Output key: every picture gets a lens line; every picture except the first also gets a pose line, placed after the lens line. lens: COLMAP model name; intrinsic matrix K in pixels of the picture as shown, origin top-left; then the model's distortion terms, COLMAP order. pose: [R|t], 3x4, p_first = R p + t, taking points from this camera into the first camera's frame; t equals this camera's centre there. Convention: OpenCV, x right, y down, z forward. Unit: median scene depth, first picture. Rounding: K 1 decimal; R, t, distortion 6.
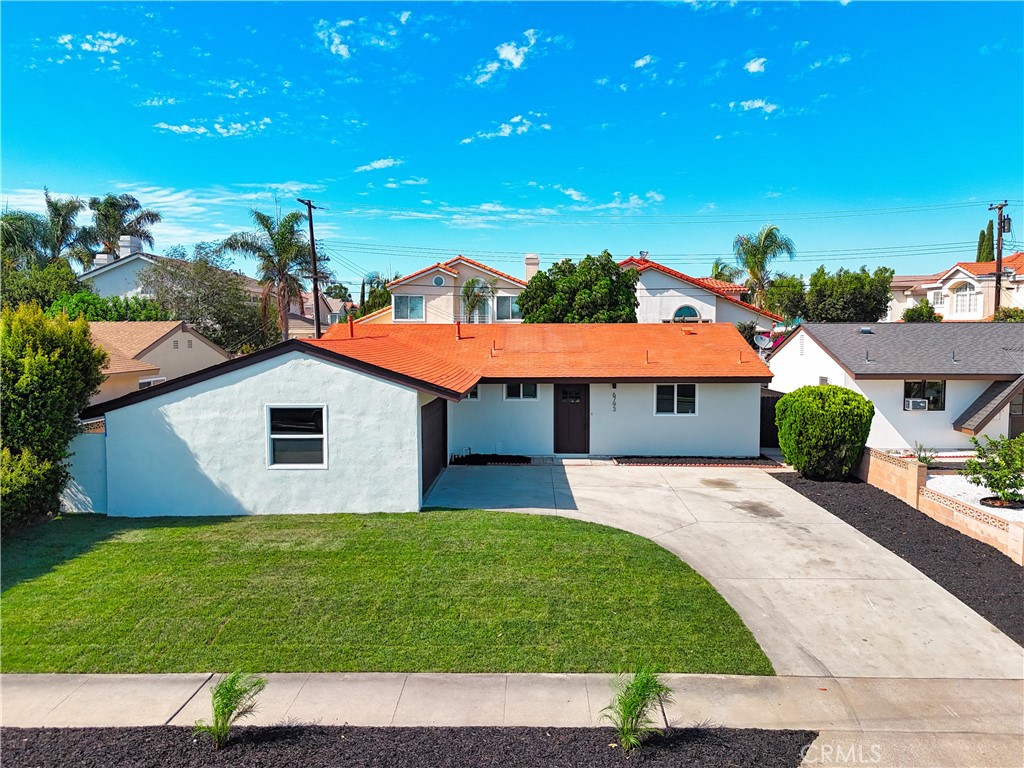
lens RADIAL K [[728.0, 0, 512.0], [0, 728.0, 384.0], [0, 0, 1]] dist [0.050621, -0.044757]
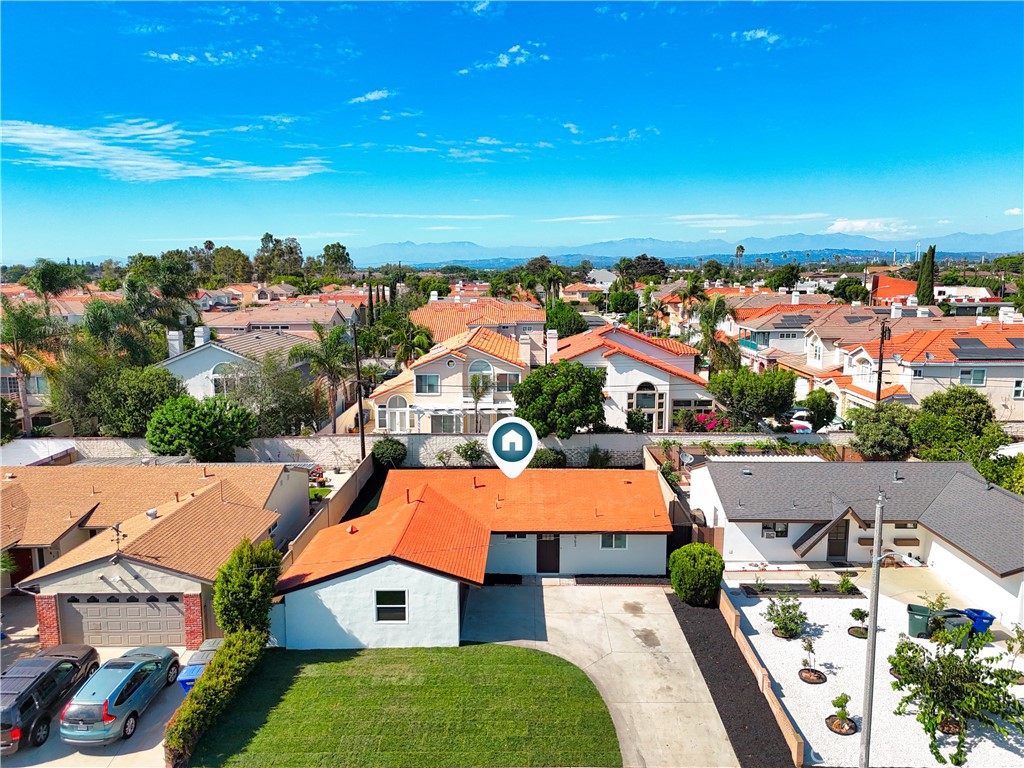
lens RADIAL K [[720.3, 0, 525.1], [0, 720.3, 381.1], [0, 0, 1]] dist [0.020532, -0.000397]
pose [[0.999679, 0.002668, 0.025179, -0.010574], [-0.004437, 0.997504, 0.070466, -0.606541], [-0.024928, -0.070555, 0.997196, -0.741160]]
